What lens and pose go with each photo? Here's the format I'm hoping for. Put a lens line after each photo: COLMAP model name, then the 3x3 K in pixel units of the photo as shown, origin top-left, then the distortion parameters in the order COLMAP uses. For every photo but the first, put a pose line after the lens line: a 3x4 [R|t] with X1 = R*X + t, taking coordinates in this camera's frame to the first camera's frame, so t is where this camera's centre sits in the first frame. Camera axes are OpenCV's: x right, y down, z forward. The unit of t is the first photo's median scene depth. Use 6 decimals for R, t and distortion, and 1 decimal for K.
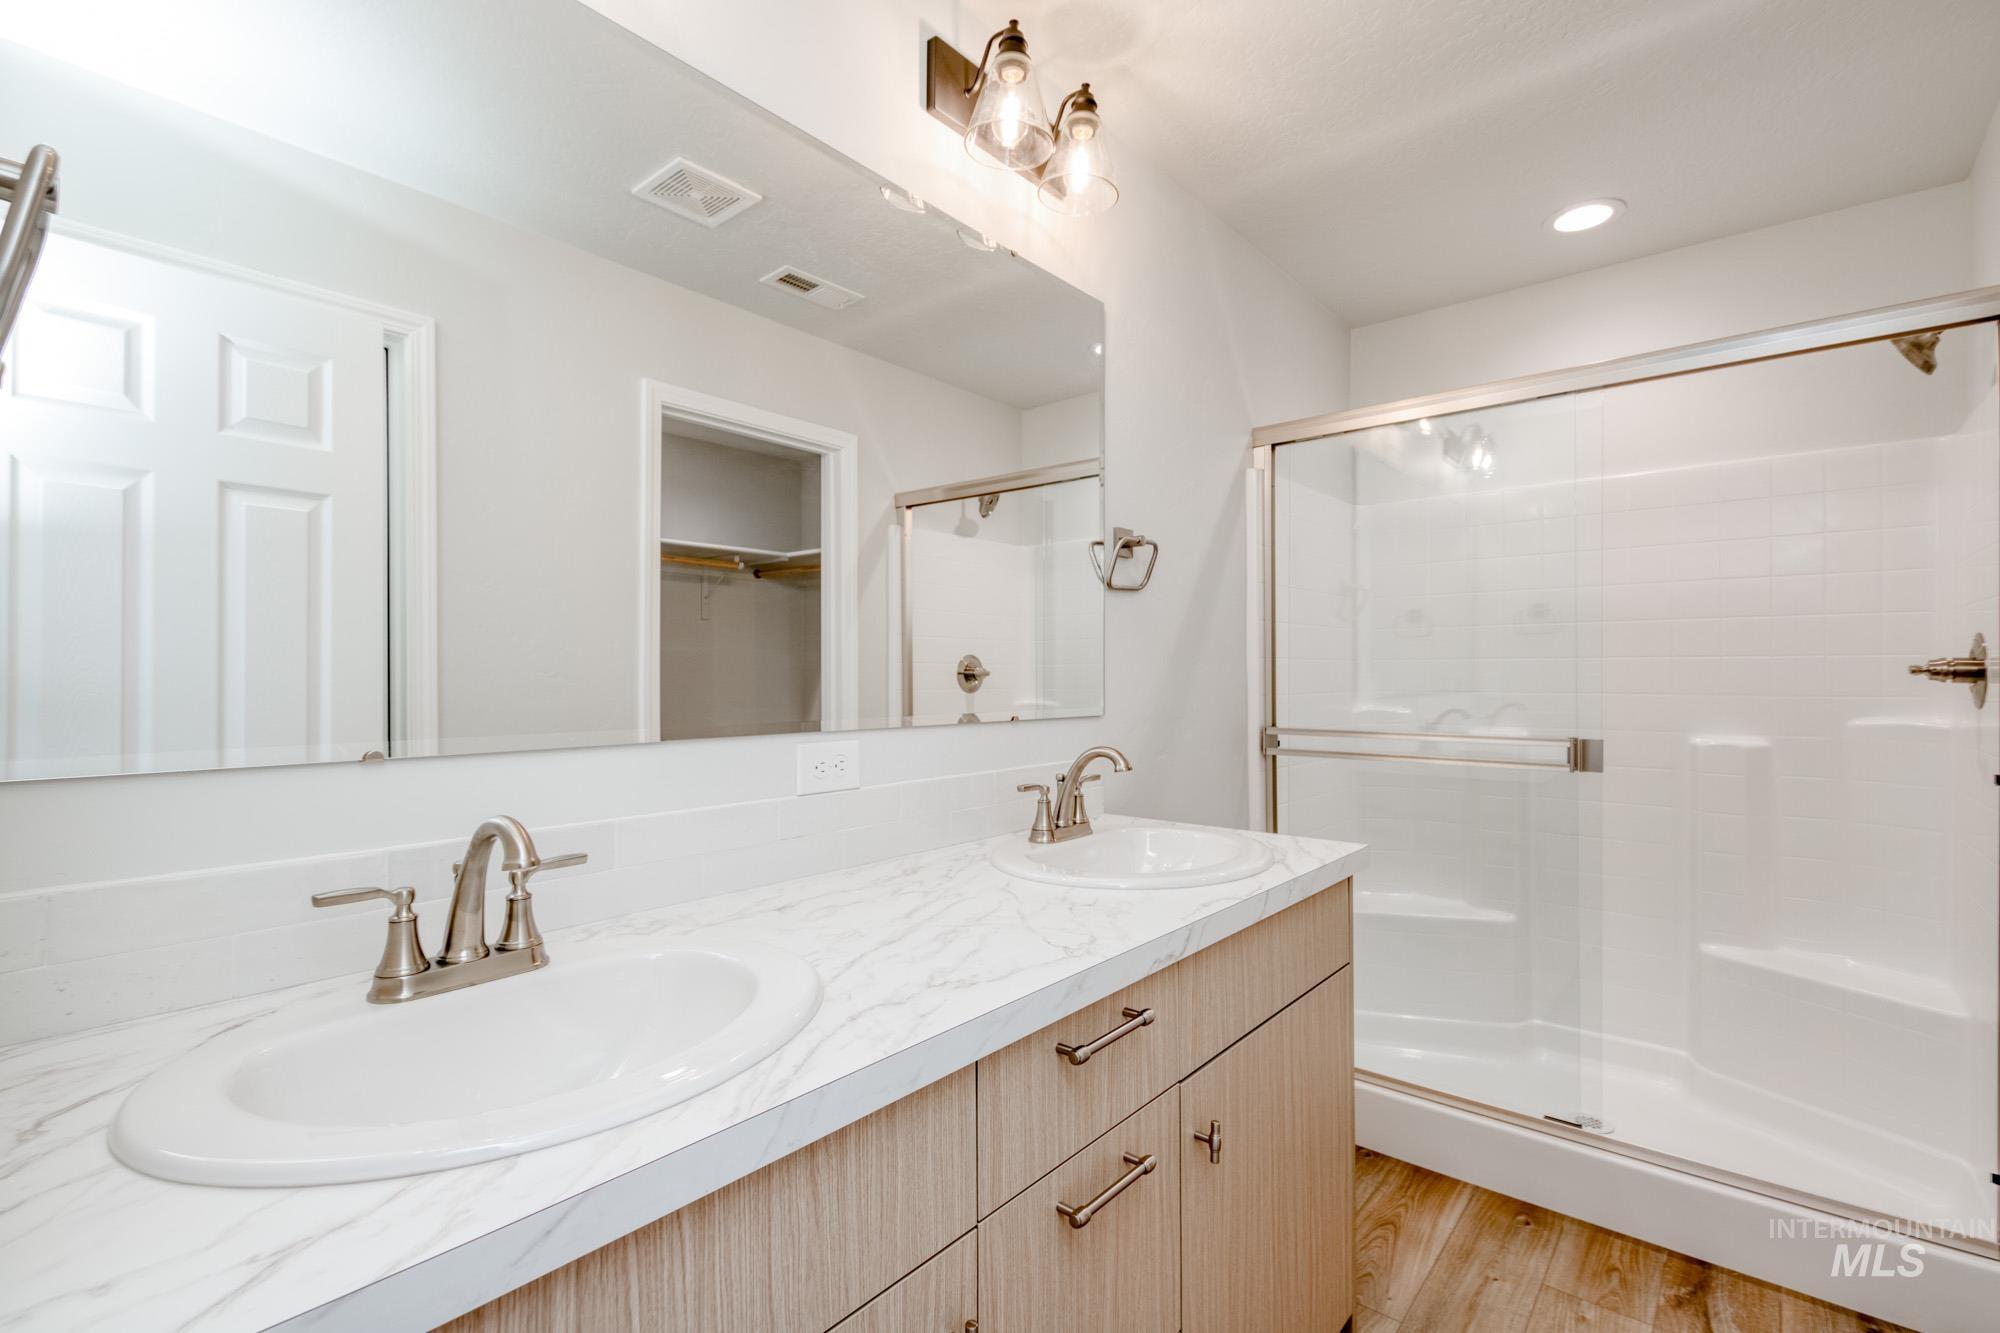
lens RADIAL K [[908.8, 0, 998.4], [0, 908.8, 660.6], [0, 0, 1]] dist [0.002466, 0.000271]
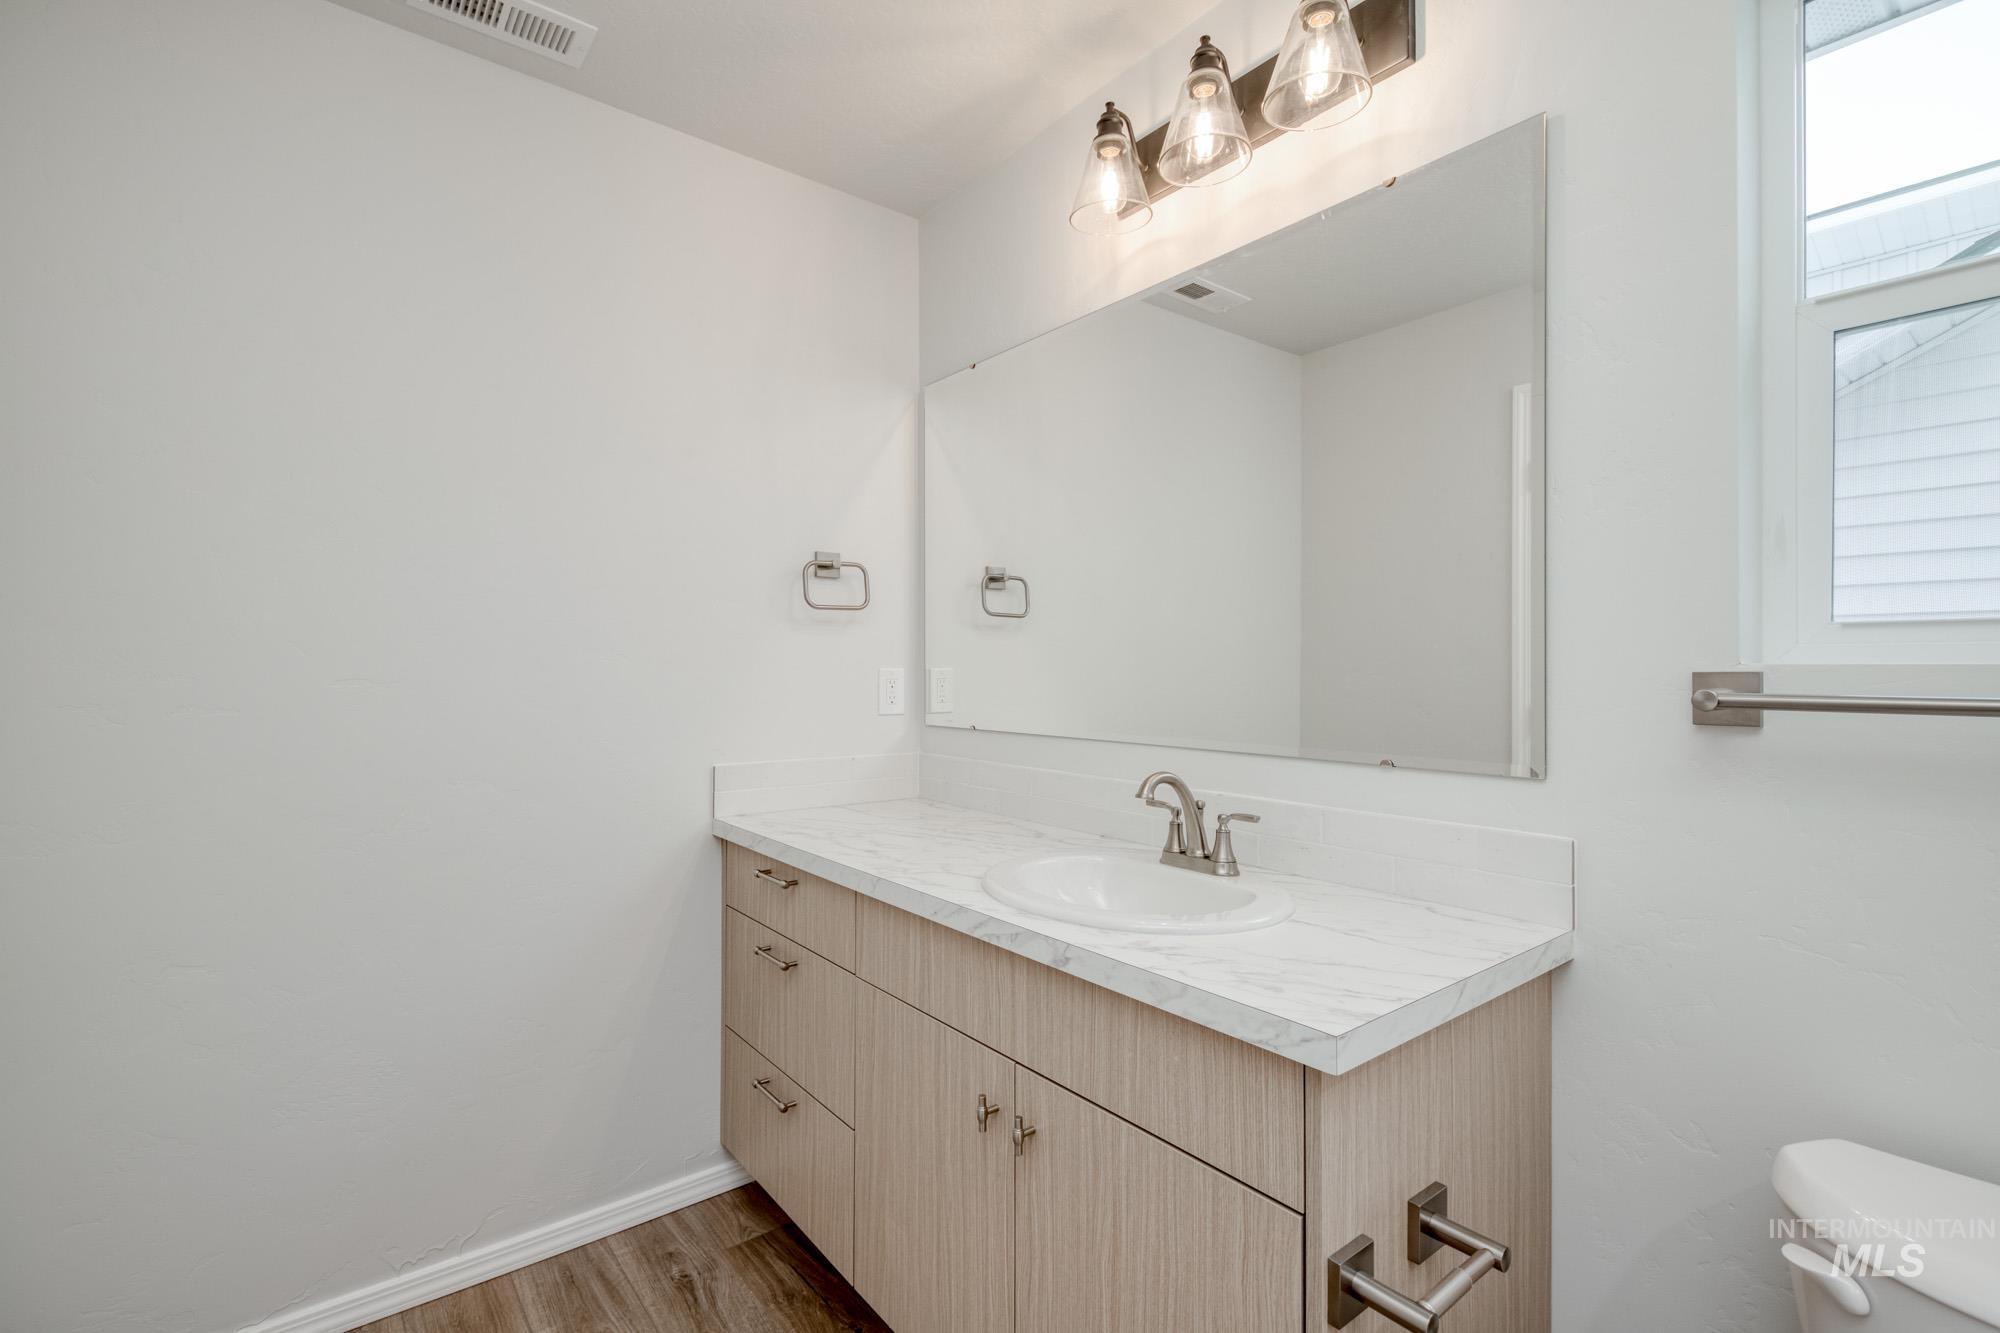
lens RADIAL K [[908.8, 0, 996.6], [0, 908.8, 668.0], [0, 0, 1]] dist [0.002466, 0.000271]
pose [[-0.215697, 0.002495, -0.976457, 1.087183], [0.001343, 0.999997, 0.002259, -0.016749], [0.976459, -0.000824, -0.215700, 1.043819]]
